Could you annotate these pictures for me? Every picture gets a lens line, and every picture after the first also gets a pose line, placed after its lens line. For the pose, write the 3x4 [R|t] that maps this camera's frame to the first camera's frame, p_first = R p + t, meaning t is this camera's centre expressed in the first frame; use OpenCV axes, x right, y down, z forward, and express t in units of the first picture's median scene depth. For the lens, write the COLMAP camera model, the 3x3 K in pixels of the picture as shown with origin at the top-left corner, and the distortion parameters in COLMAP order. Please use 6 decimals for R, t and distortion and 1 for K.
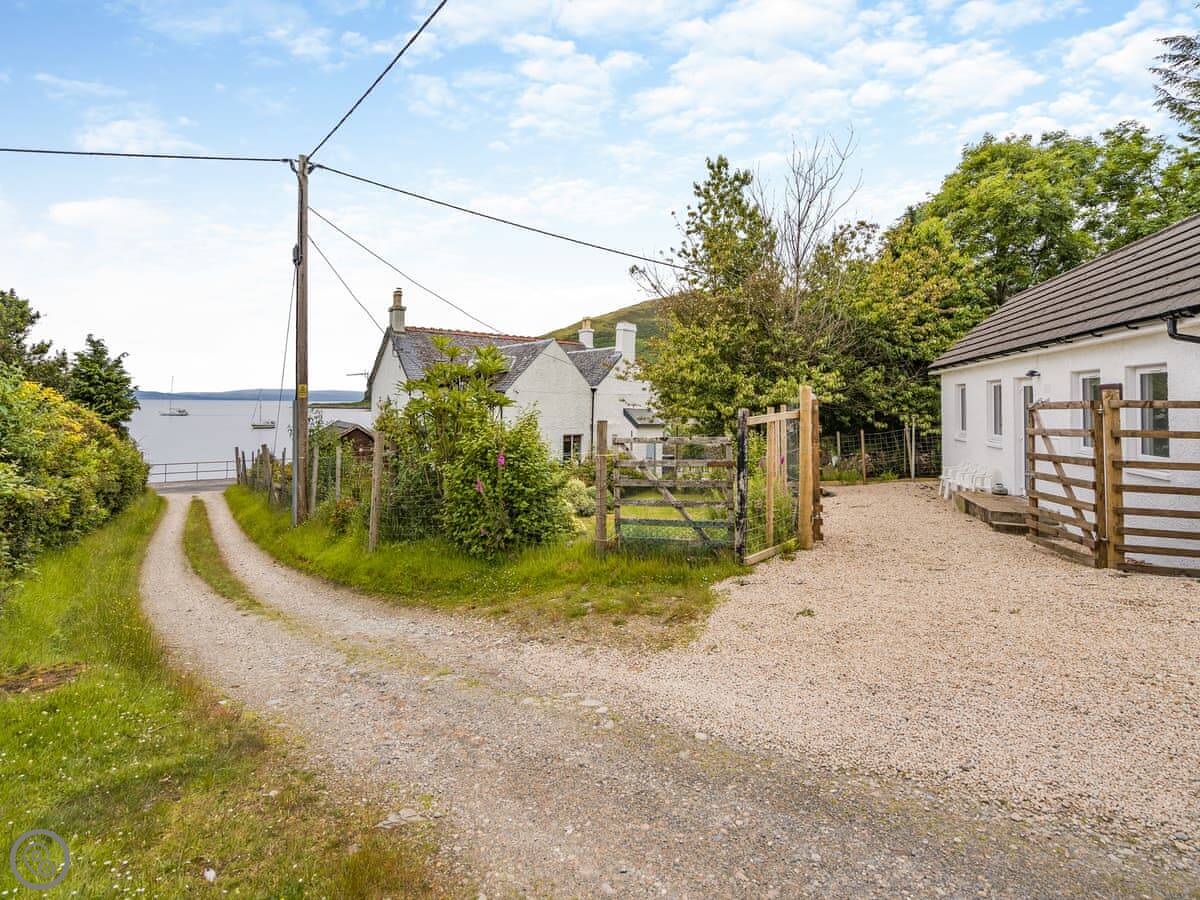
lens RADIAL K [[463.0, 0, 594.0], [0, 463.0, 405.2], [0, 0, 1]] dist [-0.000421, 0.000018]
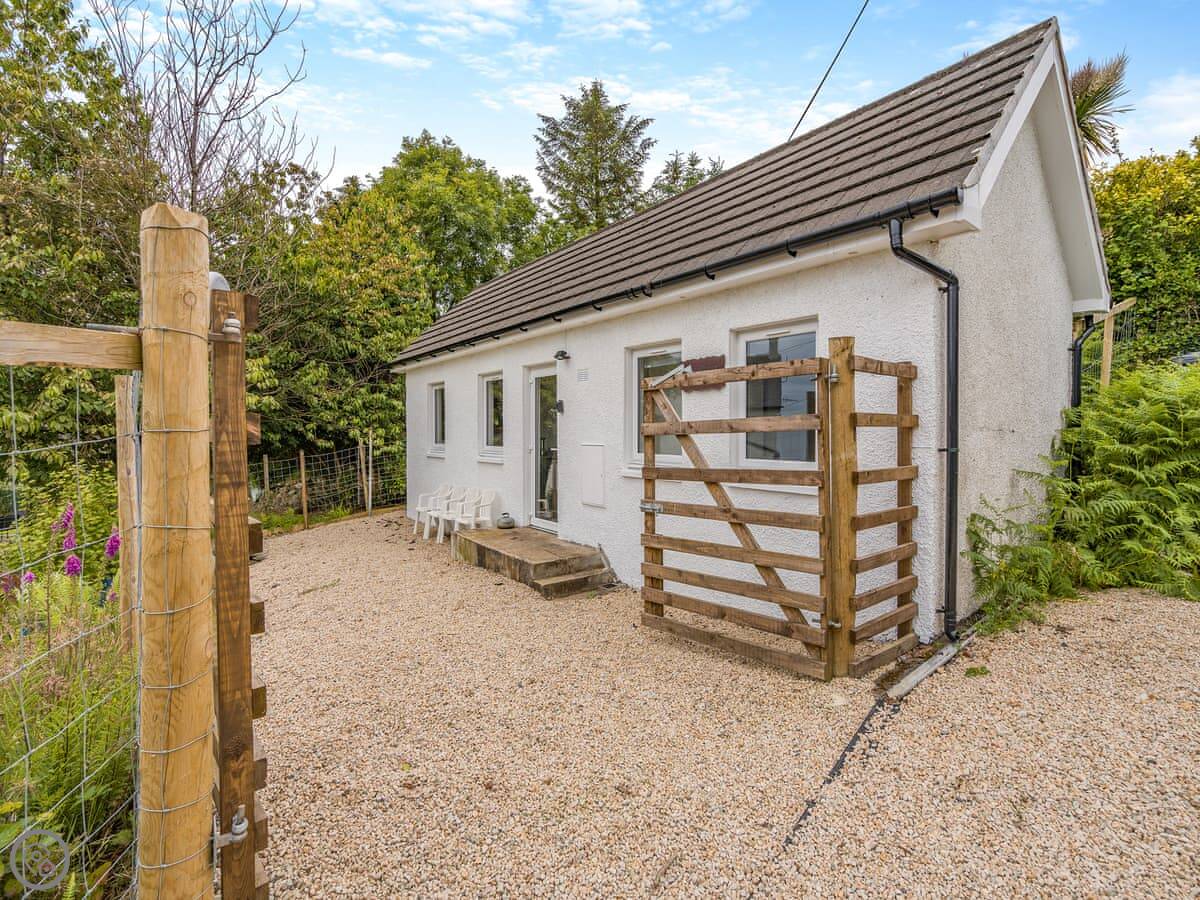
lens RADIAL K [[544.1, 0, 594.5], [0, 544.1, 430.6], [0, 0, 1]] dist [-0.000049, 0.000513]
pose [[0.506715, -0.008431, 0.862073, 0.101929], [-0.000471, 0.999949, 0.010056, 0.015278], [-0.862114, -0.005501, 0.506685, 0.213557]]
